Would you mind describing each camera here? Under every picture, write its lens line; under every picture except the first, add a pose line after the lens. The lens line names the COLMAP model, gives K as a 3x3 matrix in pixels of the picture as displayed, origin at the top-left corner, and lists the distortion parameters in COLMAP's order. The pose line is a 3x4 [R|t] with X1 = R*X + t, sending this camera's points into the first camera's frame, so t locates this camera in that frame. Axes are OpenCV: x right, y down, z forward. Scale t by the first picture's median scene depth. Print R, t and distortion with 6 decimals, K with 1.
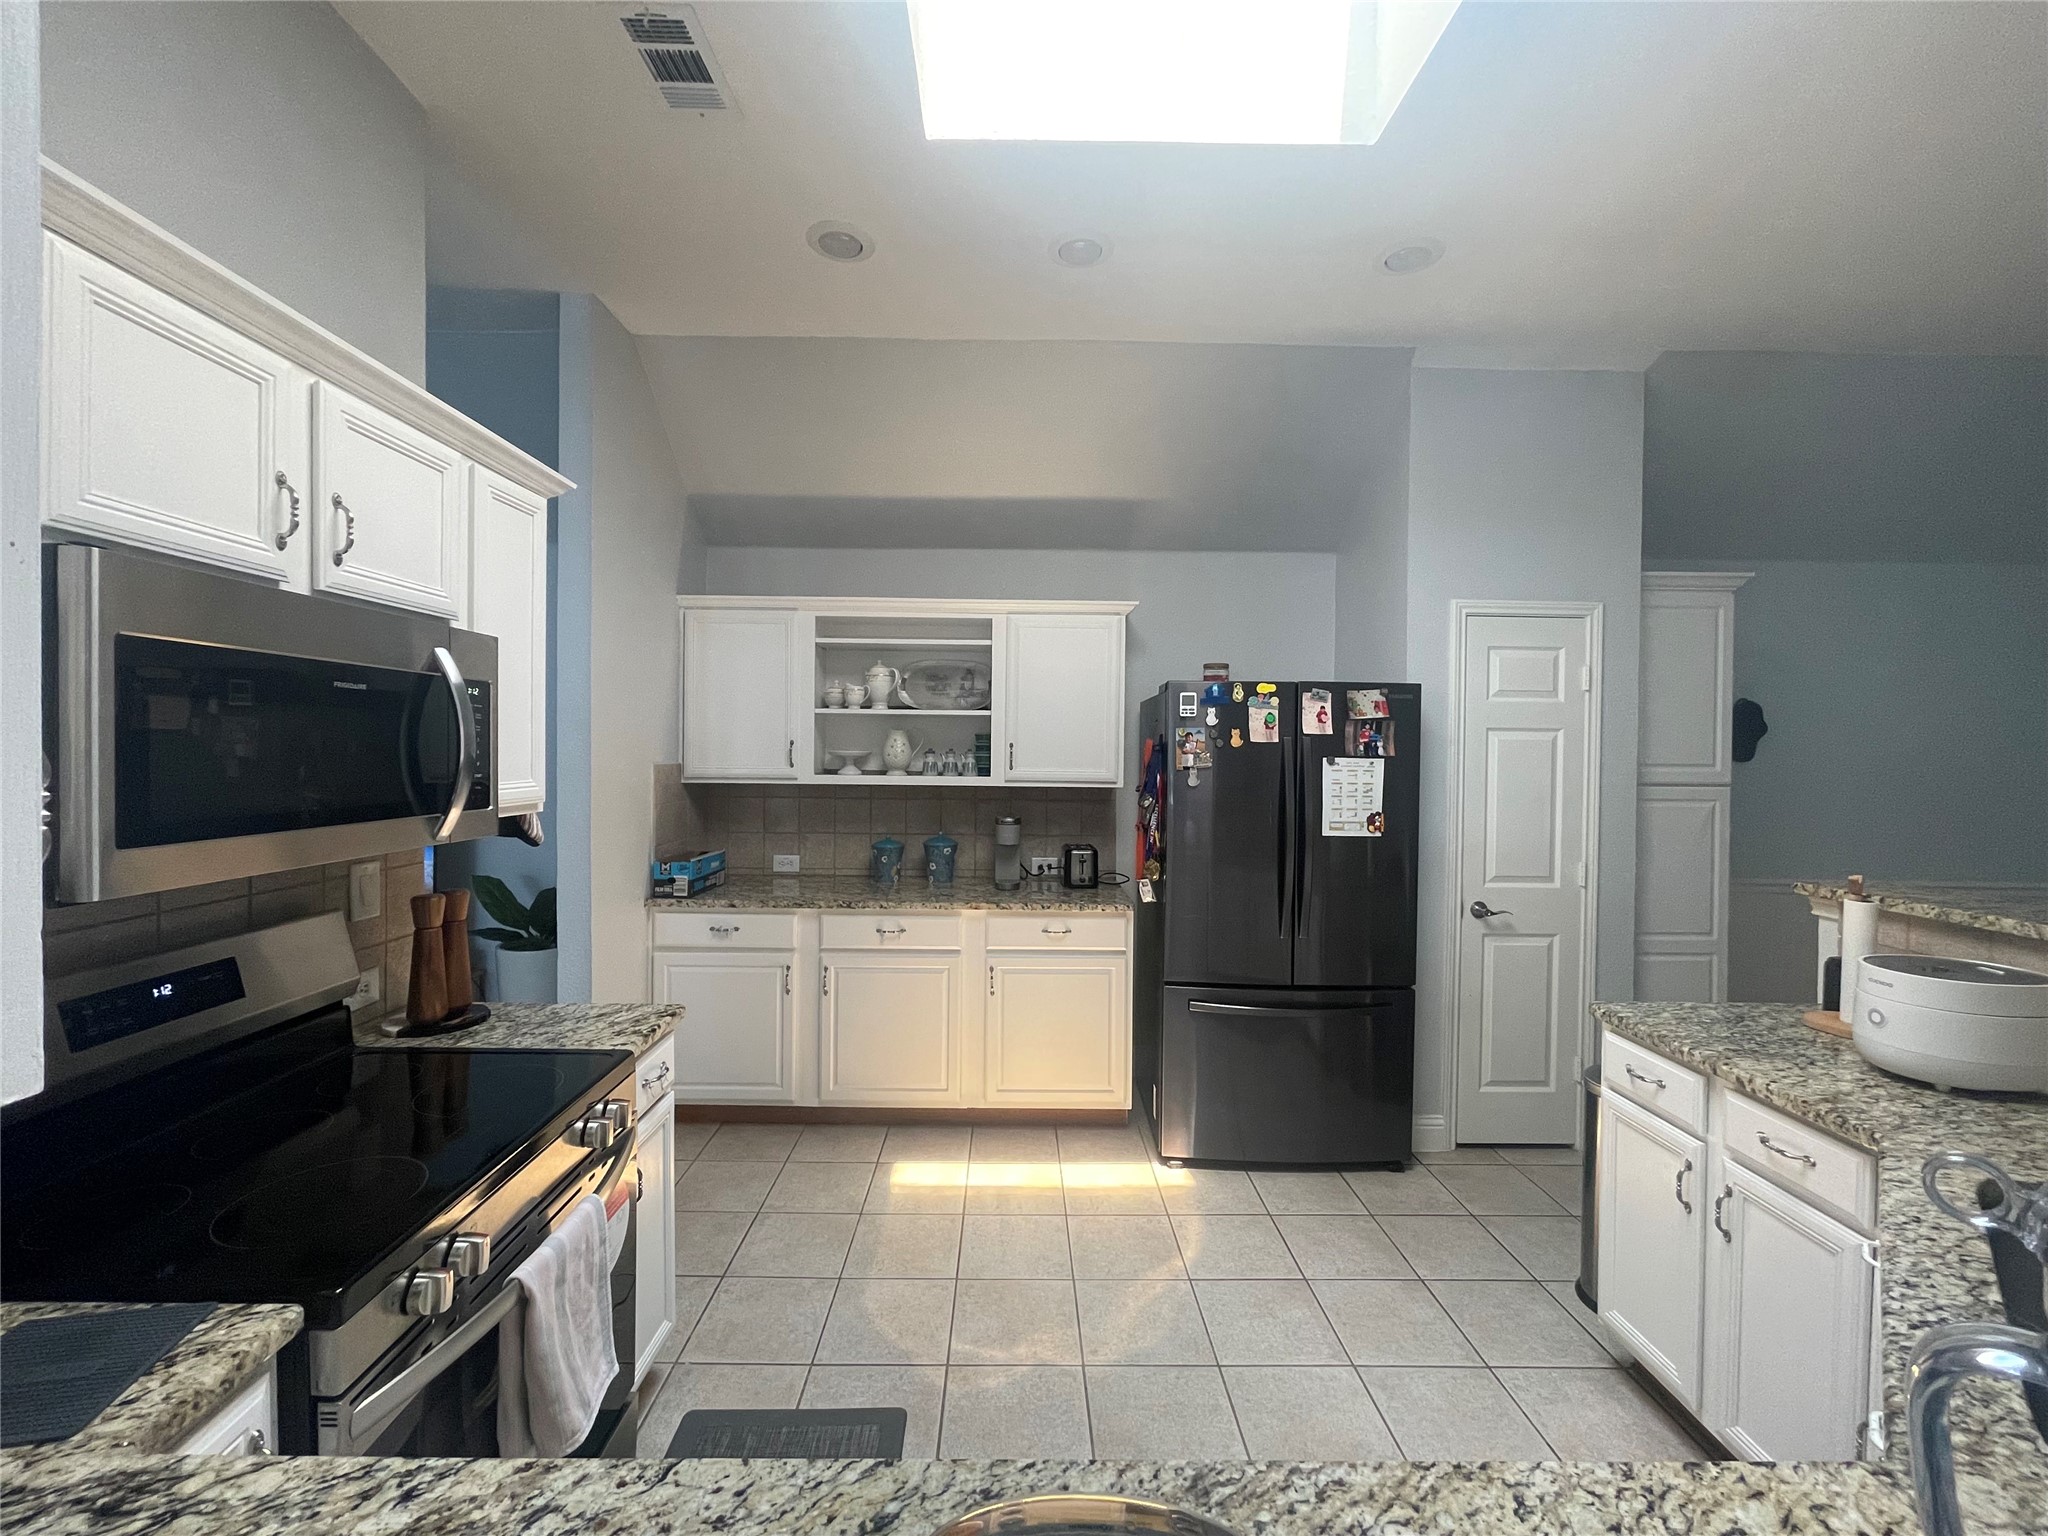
lens RADIAL K [[840.3, 0, 1016.3], [0, 840.3, 760.9], [0, 0, 1]] dist [-0.000169, -0.000011]
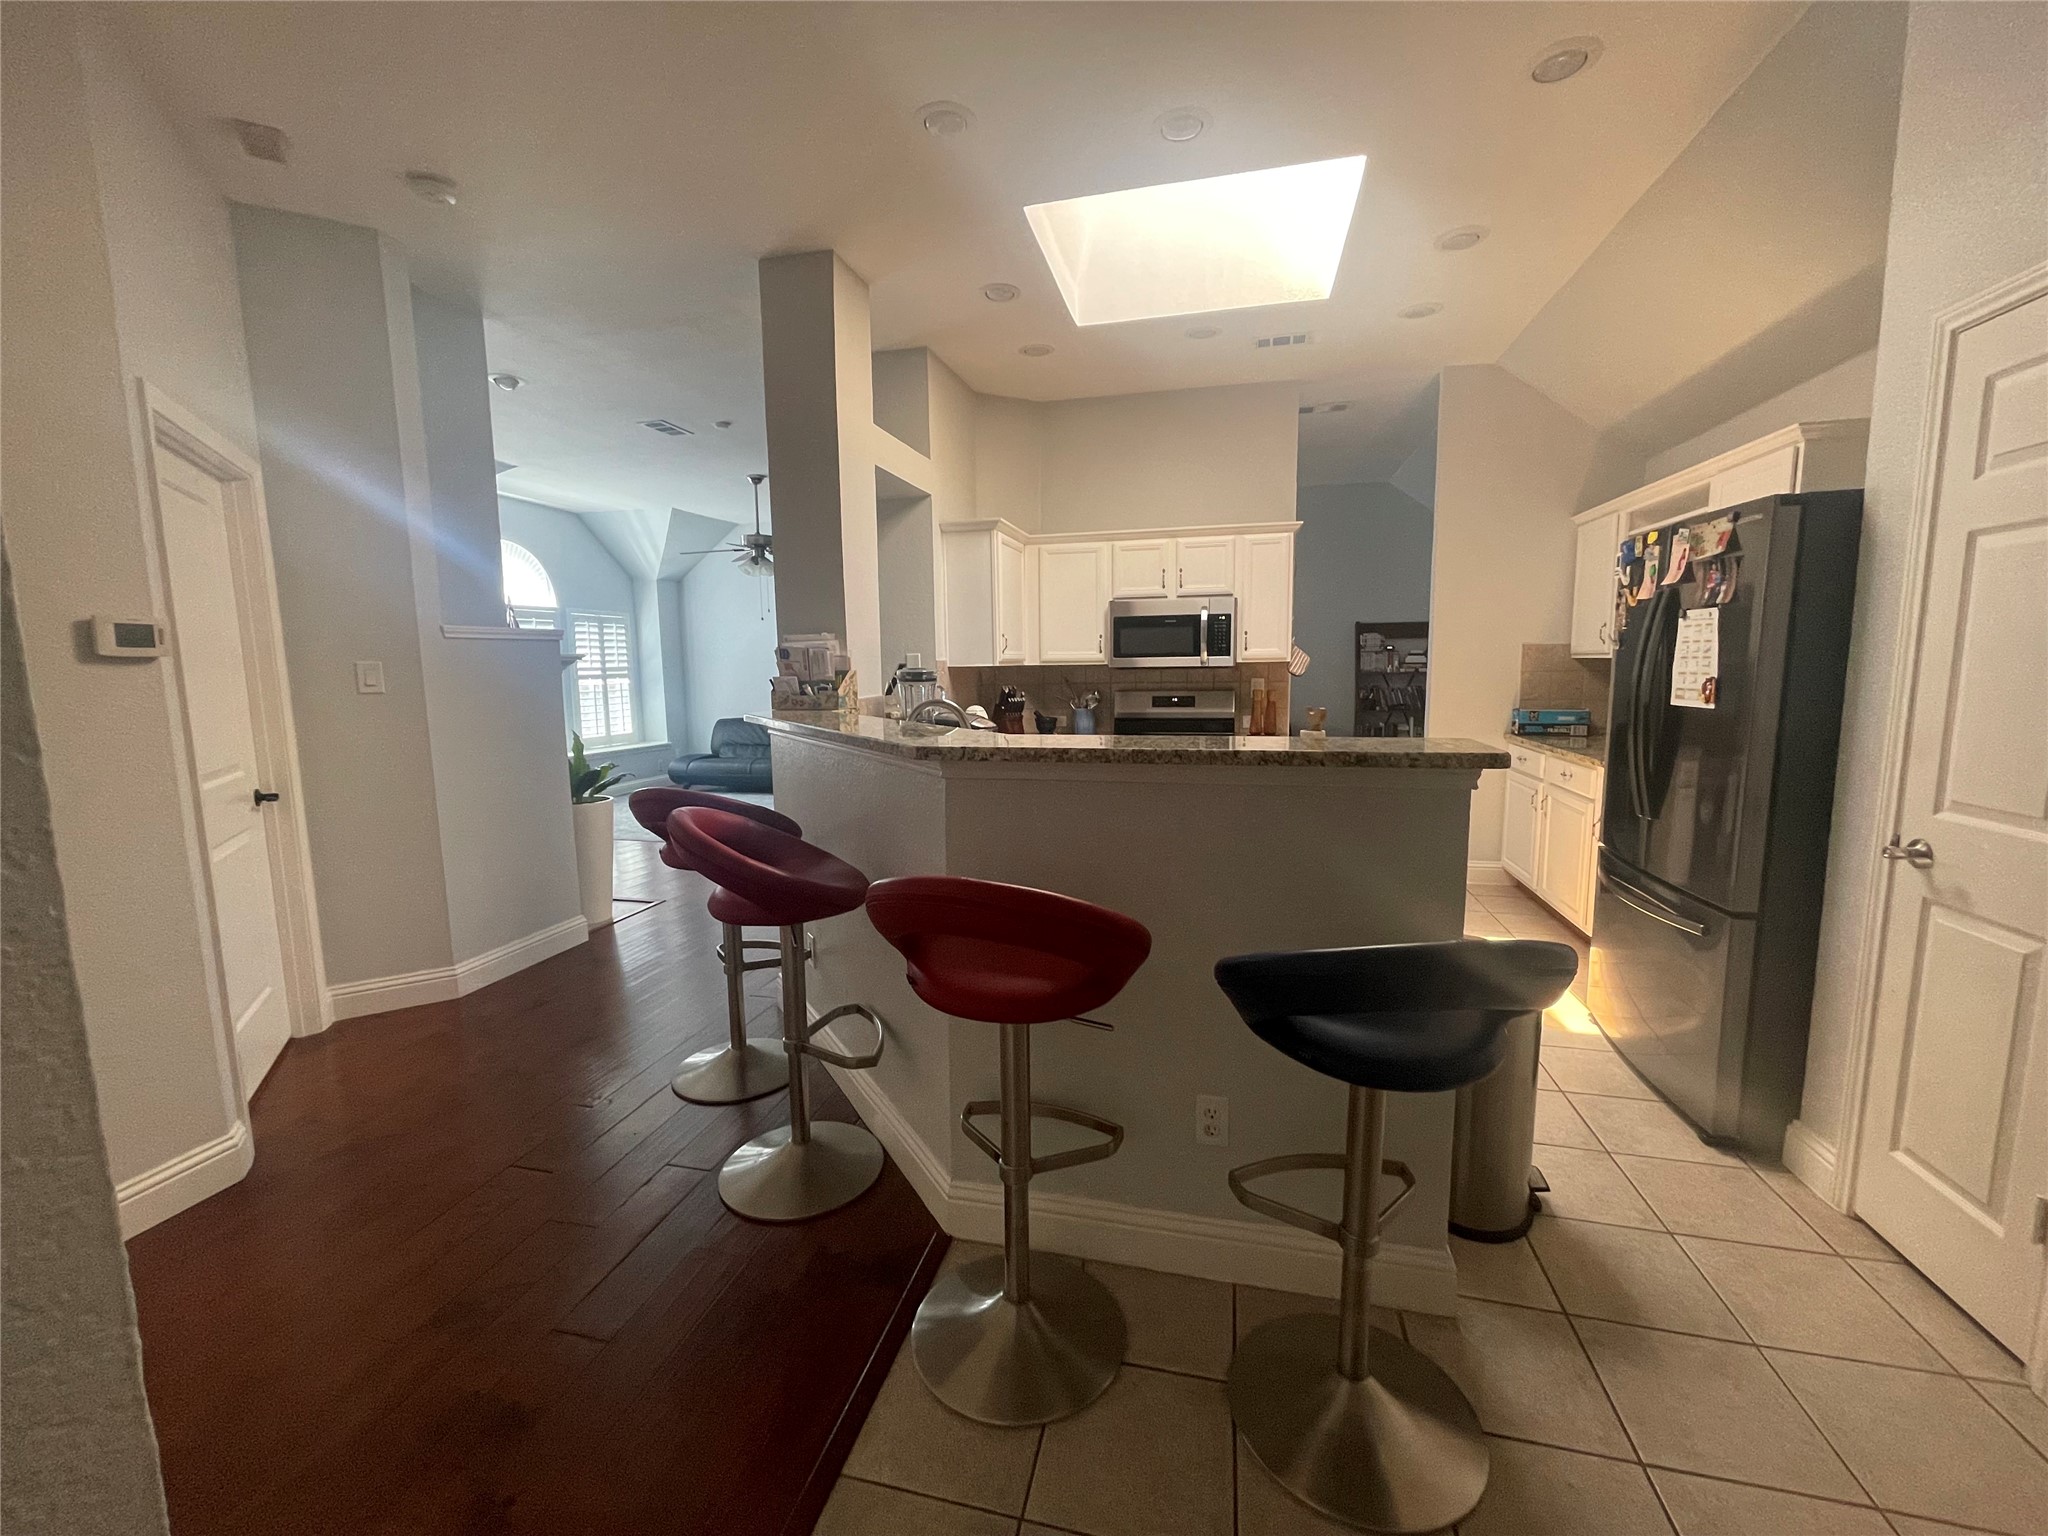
lens RADIAL K [[840.3, 0, 1016.3], [0, 840.3, 760.9], [0, 0, 1]] dist [-0.000169, -0.000011]
pose [[-0.252753, 0.106430, -0.961659, 1.357011], [-0.005685, 0.993751, 0.111476, 0.055041], [0.967514, 0.033643, -0.250568, 0.571788]]
